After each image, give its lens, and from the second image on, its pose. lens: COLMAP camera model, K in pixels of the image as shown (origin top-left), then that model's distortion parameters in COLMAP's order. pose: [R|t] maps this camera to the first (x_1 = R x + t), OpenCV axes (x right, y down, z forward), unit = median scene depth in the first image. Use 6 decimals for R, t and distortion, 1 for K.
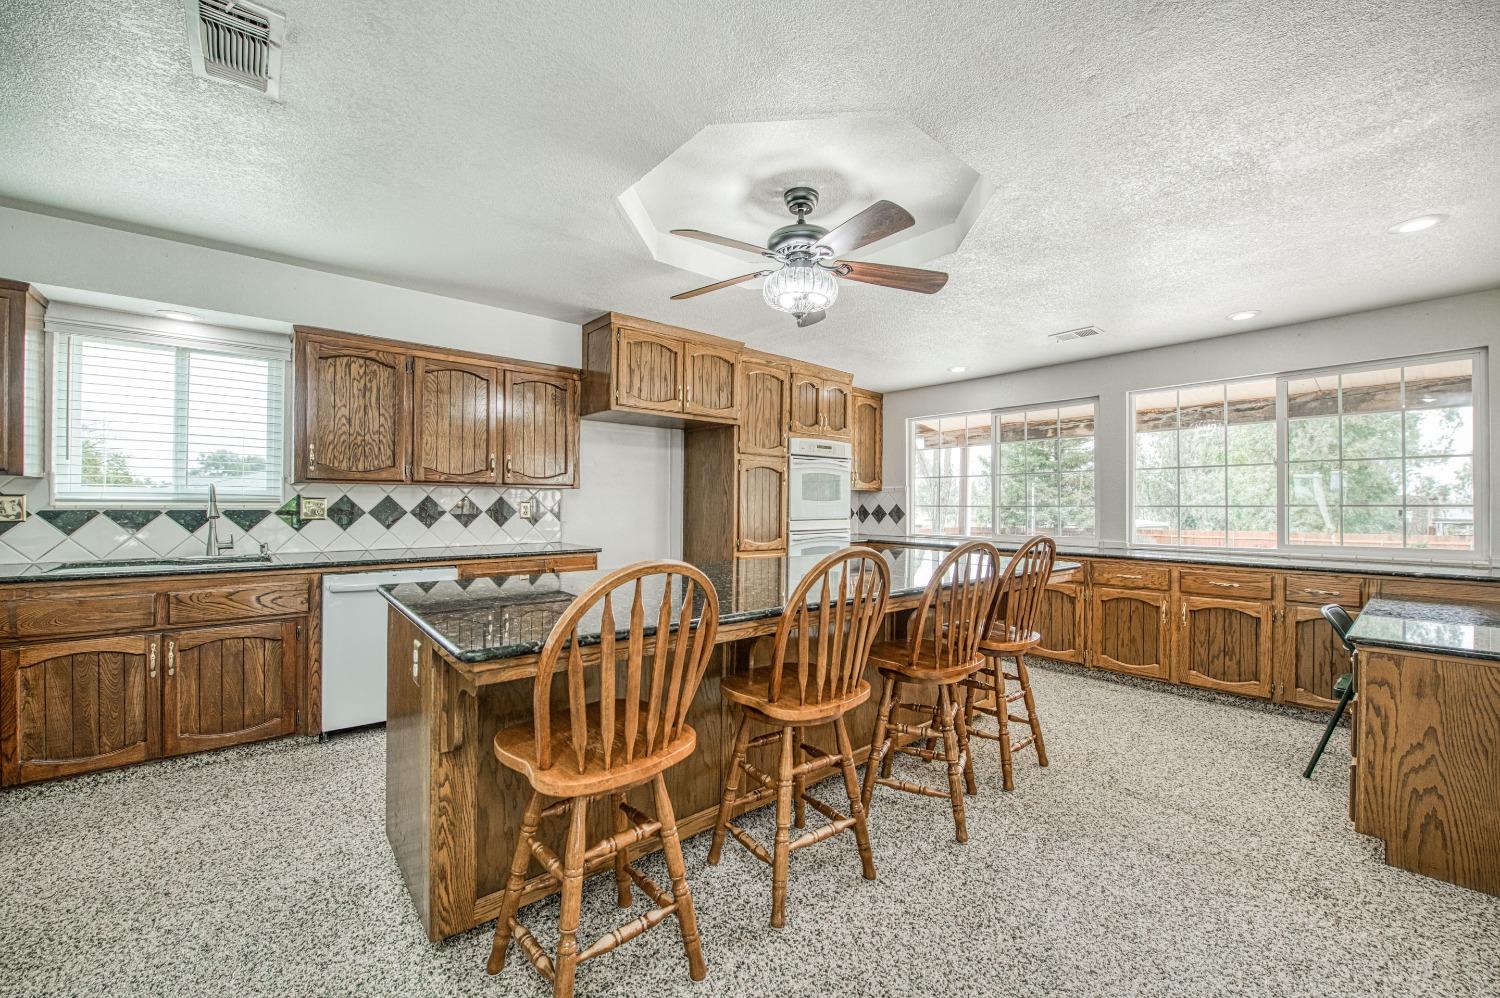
lens RADIAL K [[590.4, 0, 750.0], [0, 590.4, 499.0], [0, 0, 1]] dist [-0.010778, -0.003722]
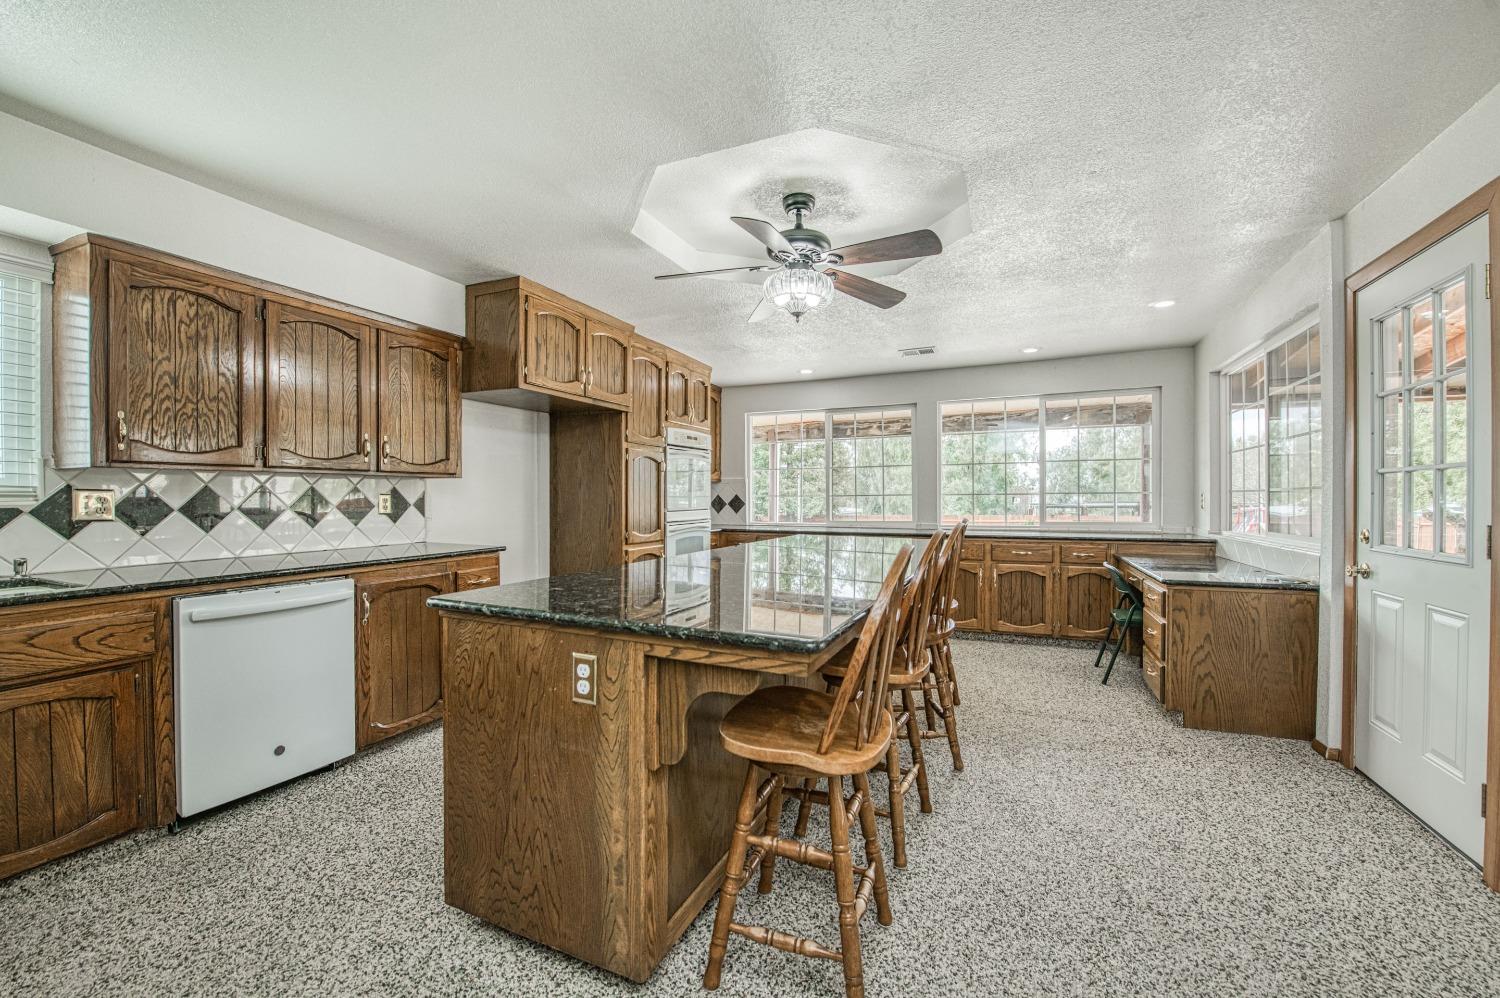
lens RADIAL K [[601.6, 0, 750.1], [0, 601.6, 500.7], [0, 0, 1]] dist [-0.015523, -0.000158]
pose [[0.900921, -0.010696, 0.433851, -0.318988], [0.003174, 0.999832, 0.018057, 0.000961], [-0.433971, -0.014891, 0.900804, 0.044984]]
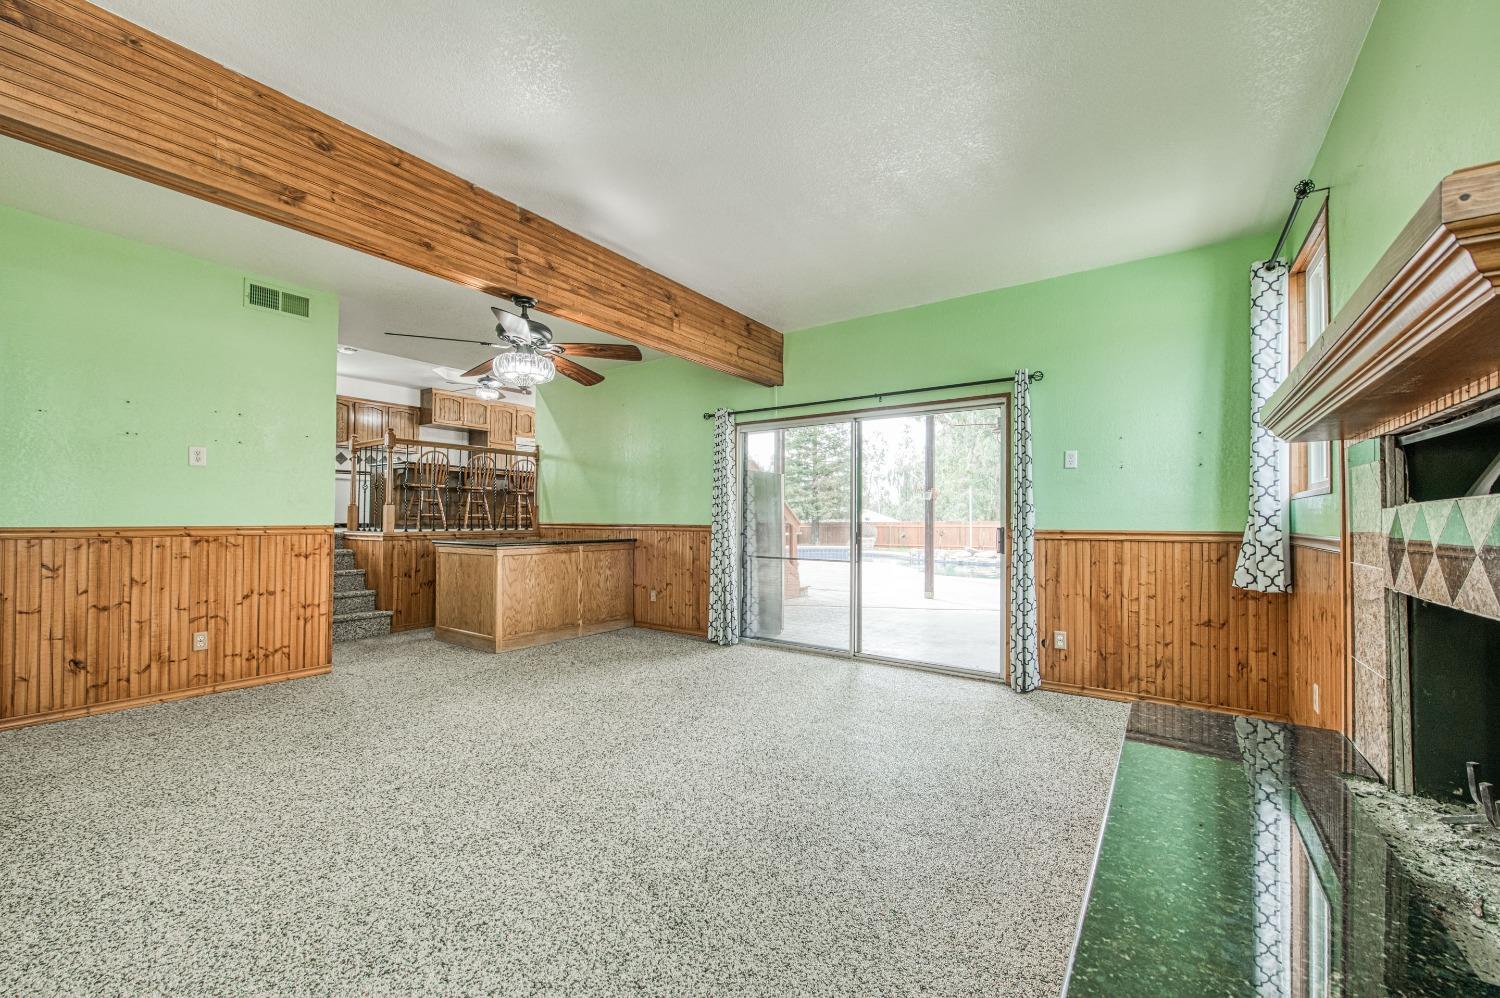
lens RADIAL K [[593.2, 0, 748.2], [0, 593.2, 511.7], [0, 0, 1]] dist [-0.007421, -0.000228]
pose [[0.969920, 0.002194, 0.243416, 0.516627], [-0.001411, 0.999993, -0.003391, 0.262884], [-0.243421, 0.002946, 0.969916, -2.008431]]
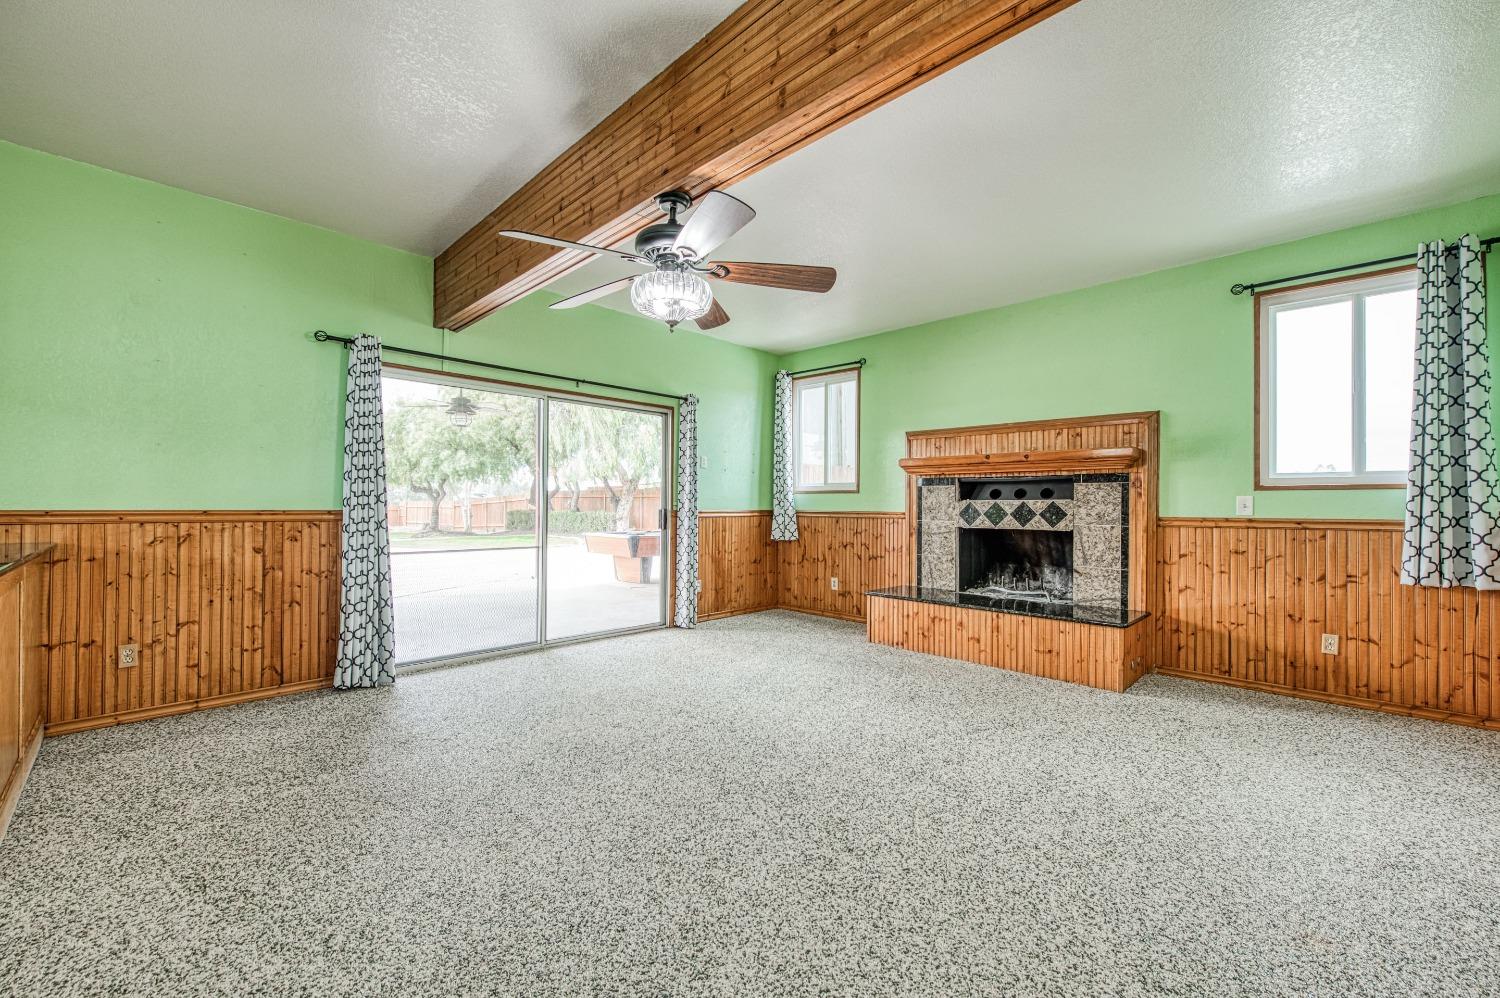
lens RADIAL K [[597.0, 0, 750.6], [0, 597.0, 501.6], [0, 0, 1]] dist [0.000876, -0.000207]
pose [[-0.089631, -0.000293, 0.995975, -0.237787], [-0.015721, 0.999876, -0.001121, 0.268500], [-0.995851, -0.015759, -0.089625, -1.104777]]
